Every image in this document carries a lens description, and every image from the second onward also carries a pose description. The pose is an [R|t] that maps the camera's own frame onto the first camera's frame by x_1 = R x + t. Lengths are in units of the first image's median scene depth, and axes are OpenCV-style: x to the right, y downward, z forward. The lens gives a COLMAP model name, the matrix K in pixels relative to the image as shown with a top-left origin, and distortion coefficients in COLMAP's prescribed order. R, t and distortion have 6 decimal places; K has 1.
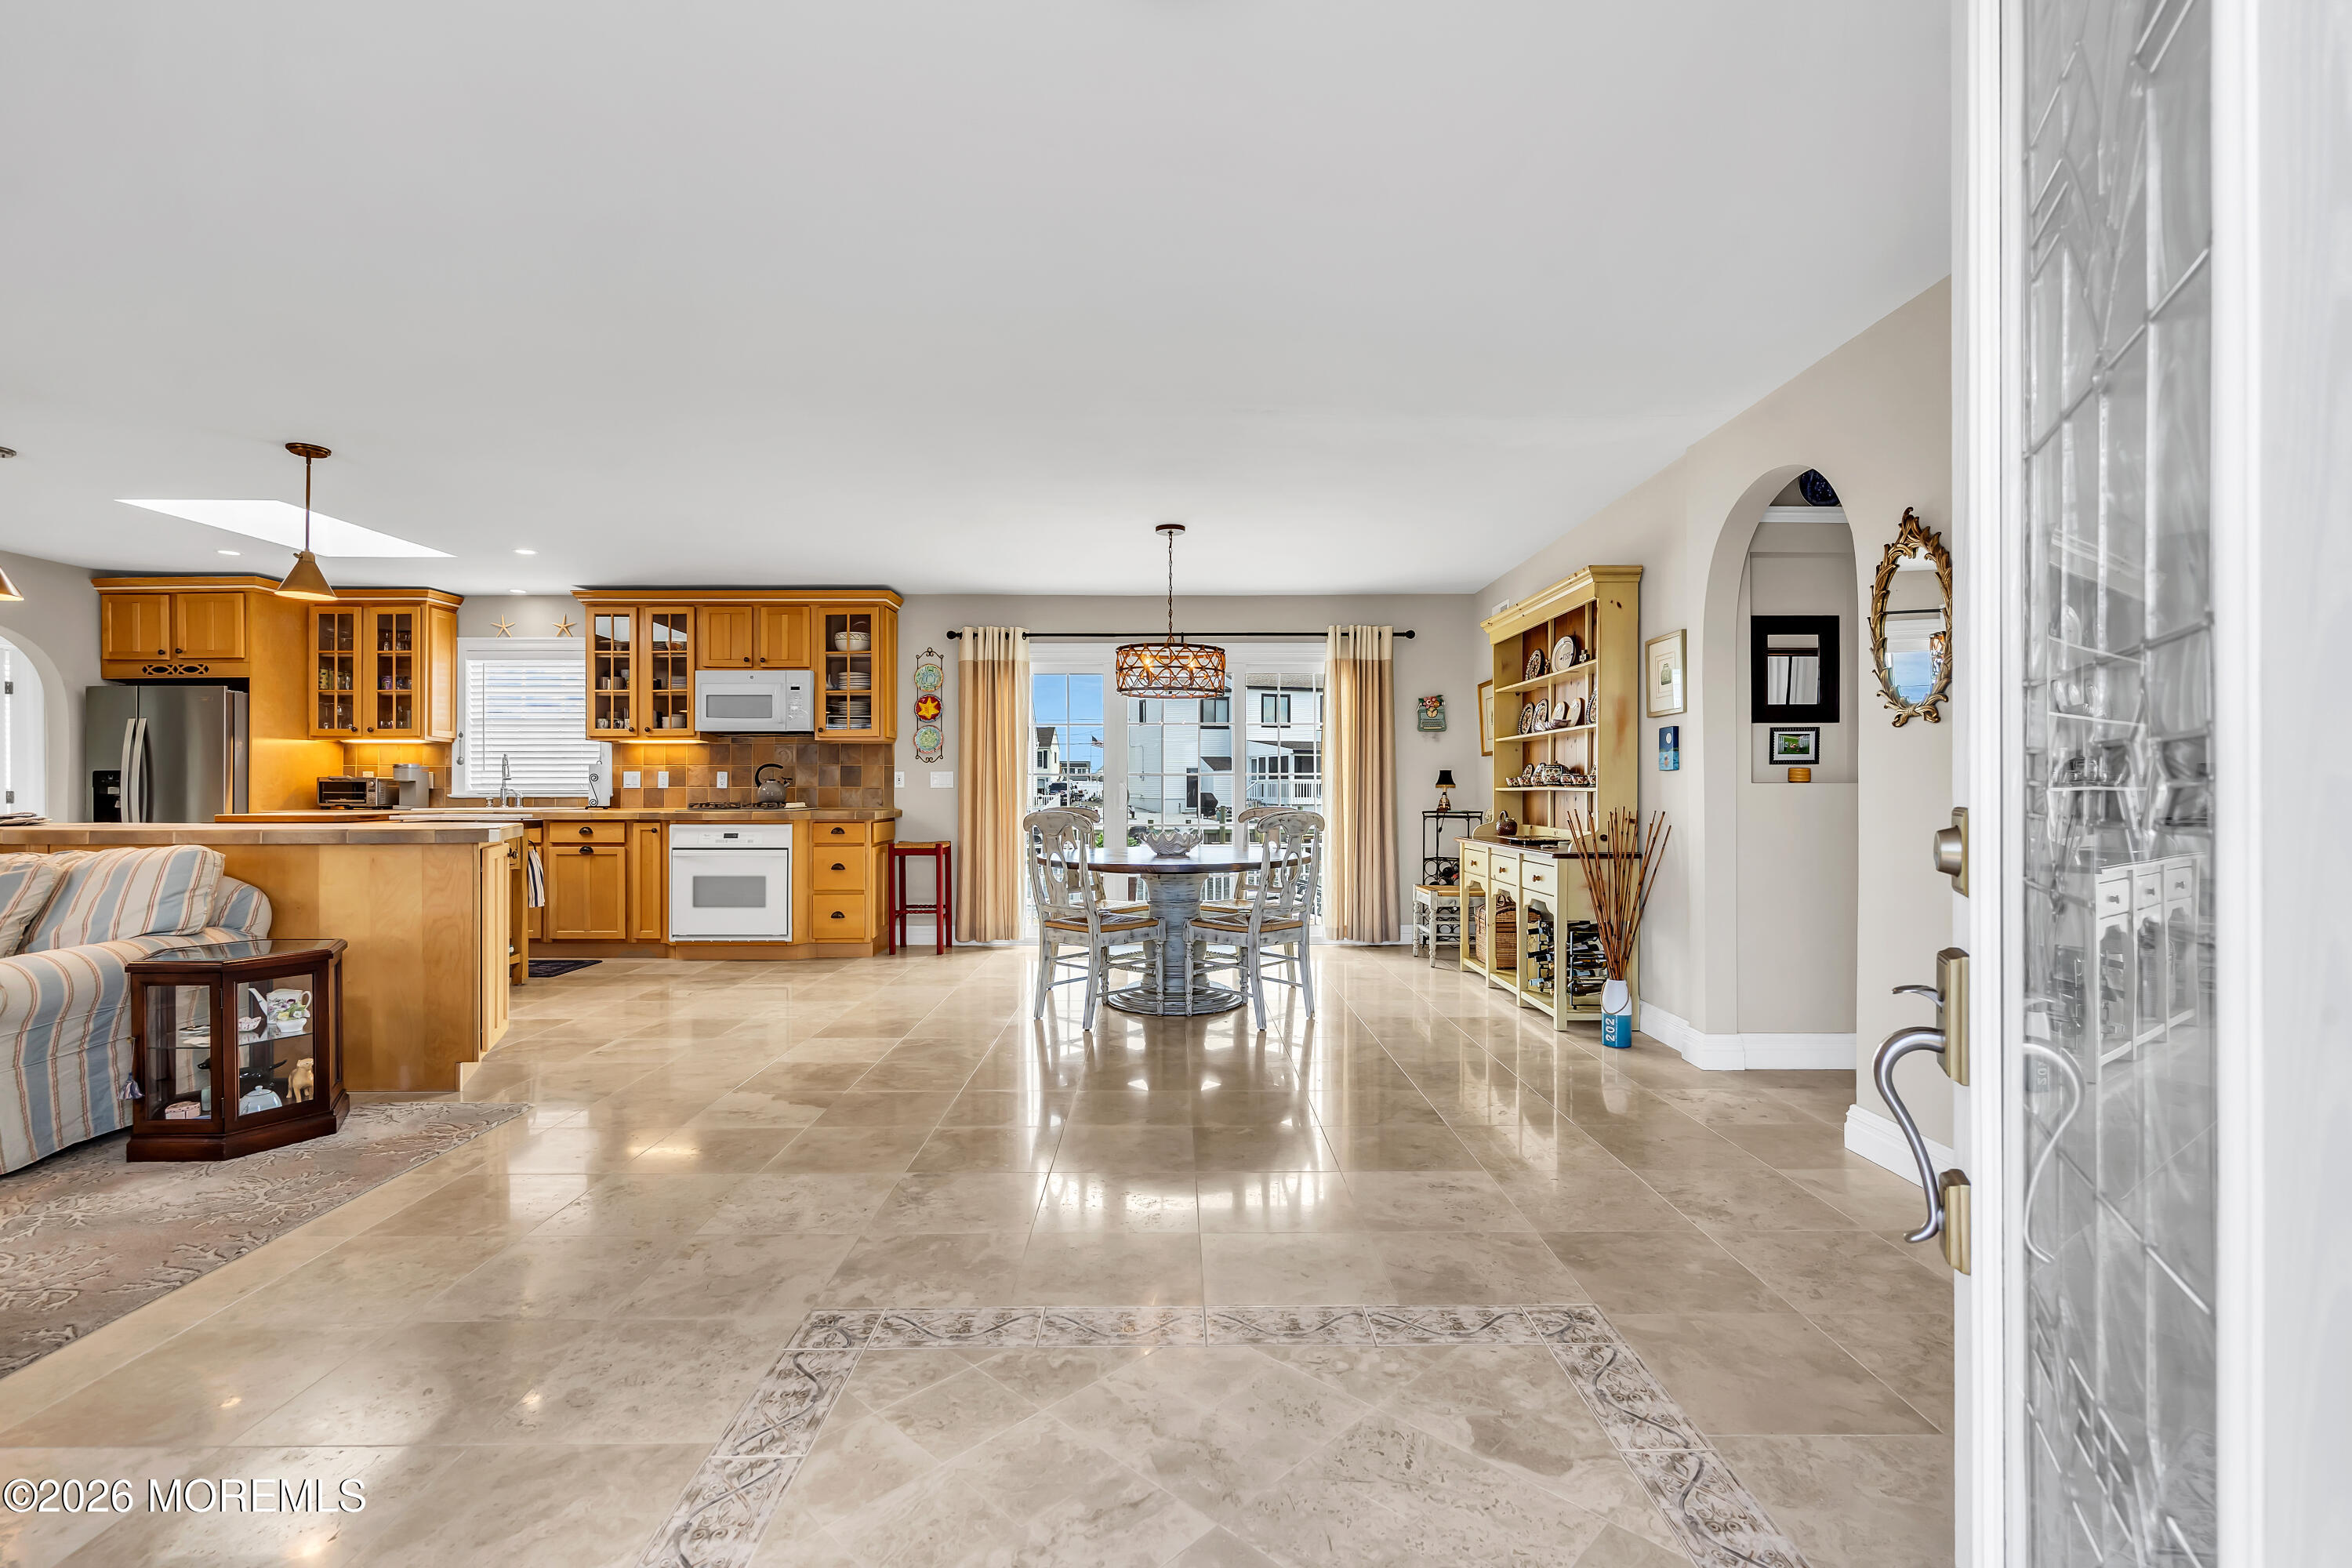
lens RADIAL K [[1067.9, 0, 1181.4], [0, 1067.9, 788.3], [0, 0, 1]] dist [-0.007125, 0.003425]
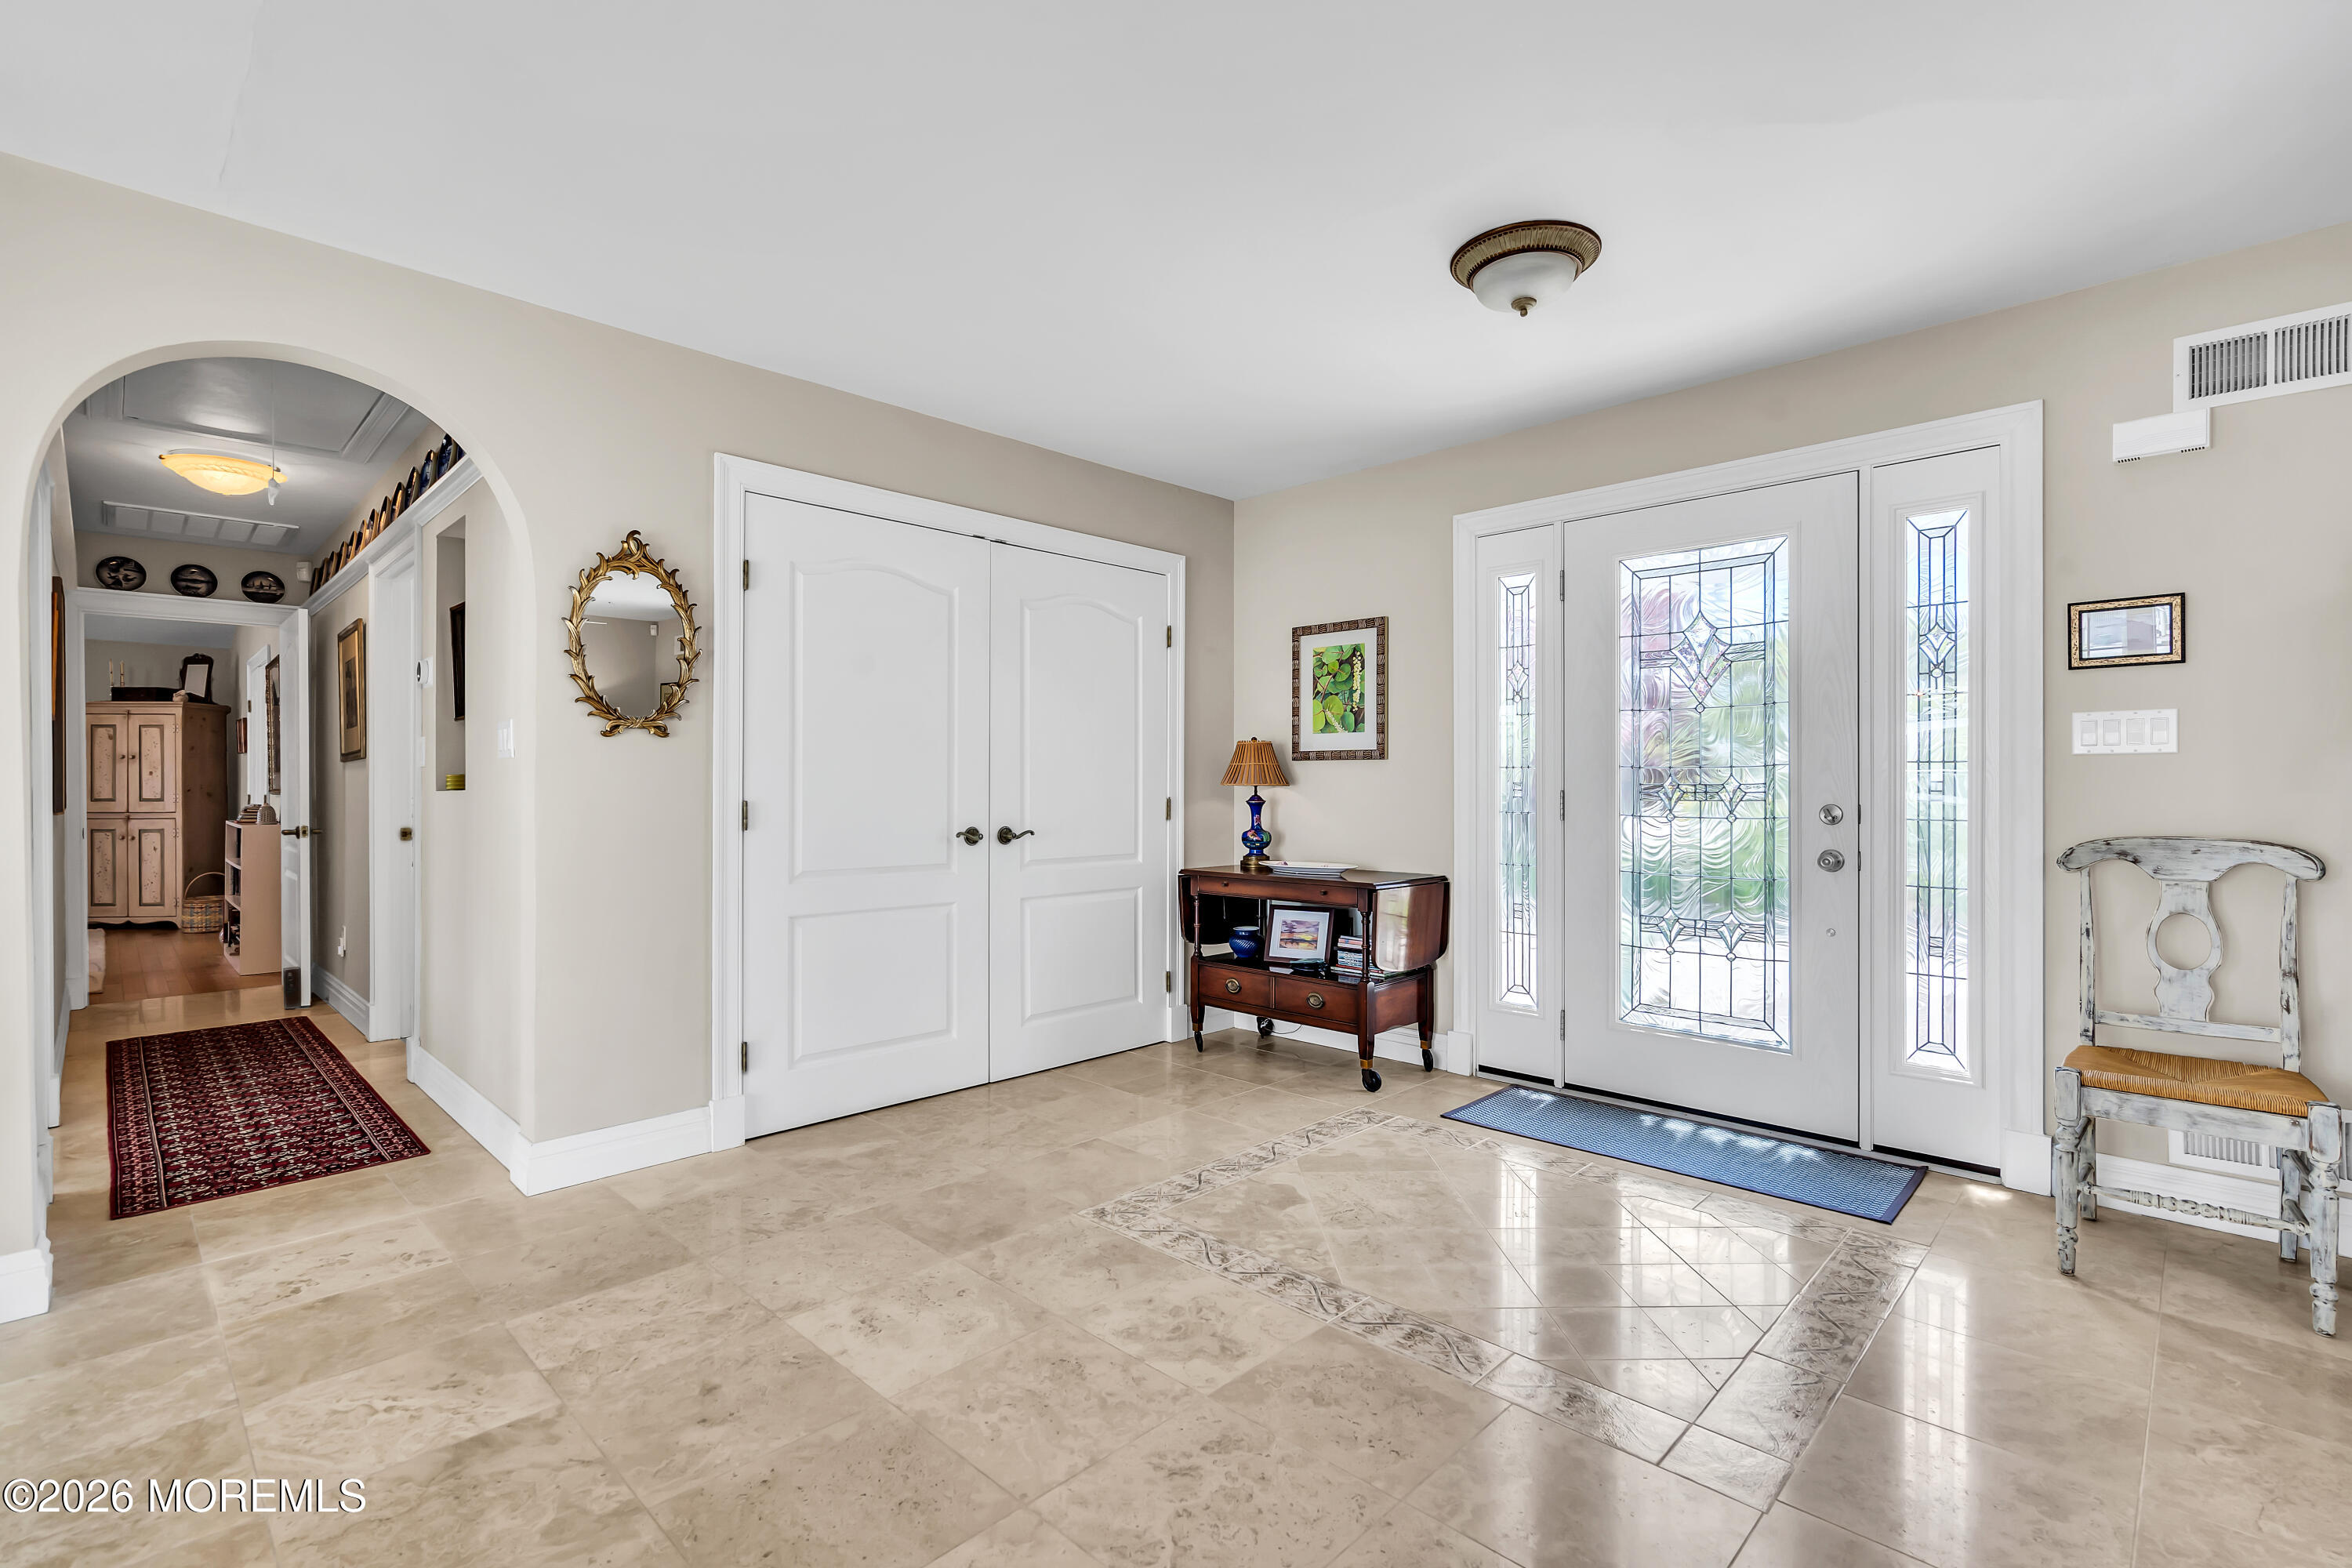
lens RADIAL K [[1067.9, 0, 1170.5], [0, 1067.9, 782.4], [0, 0, 1]] dist [-0.007125, 0.003425]
pose [[-0.708302, 0.004830, 0.705893, -0.187566], [0.003781, 0.999988, -0.003048, -0.004246], [-0.705900, 0.000510, -0.708312, 0.588650]]
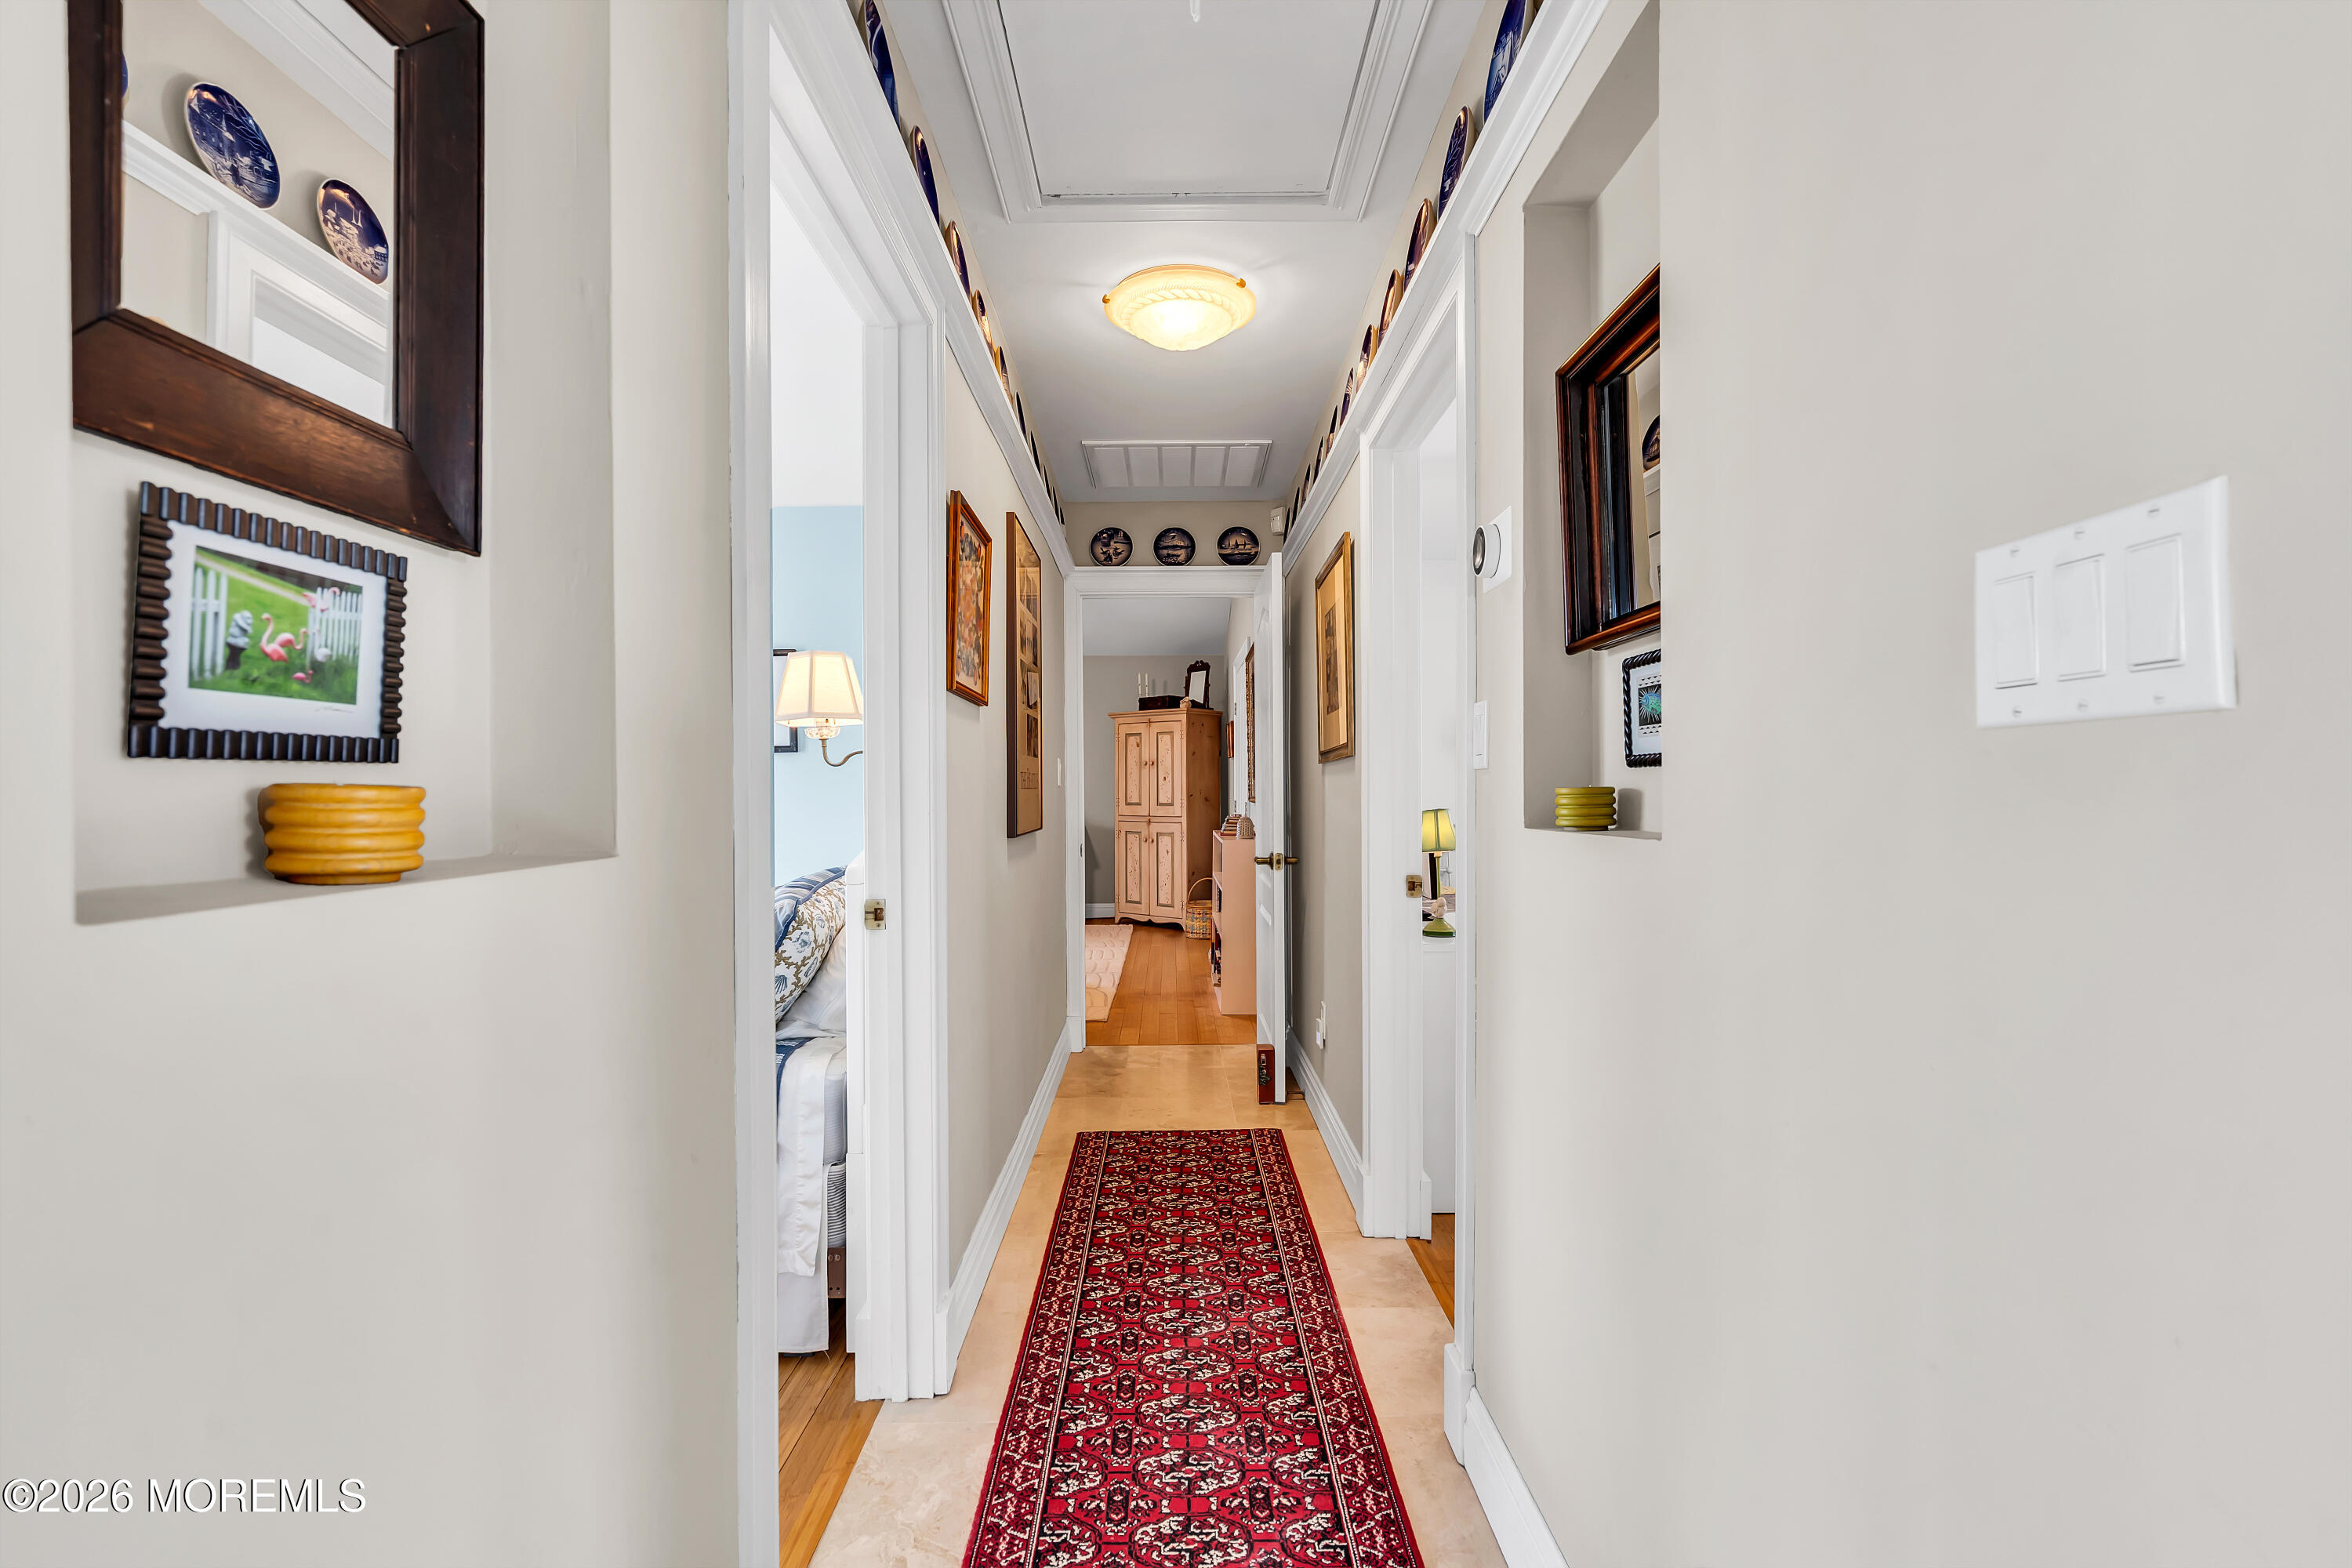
lens RADIAL K [[1067.9, 0, 1192.0], [0, 1067.9, 784.2], [0, 0, 1]] dist [-0.007125, 0.003425]
pose [[-0.020117, 0.004195, 0.999789, 0.257567], [0.002433, 0.999988, -0.004147, -0.011269], [-0.999795, 0.002349, -0.020127, 0.540224]]
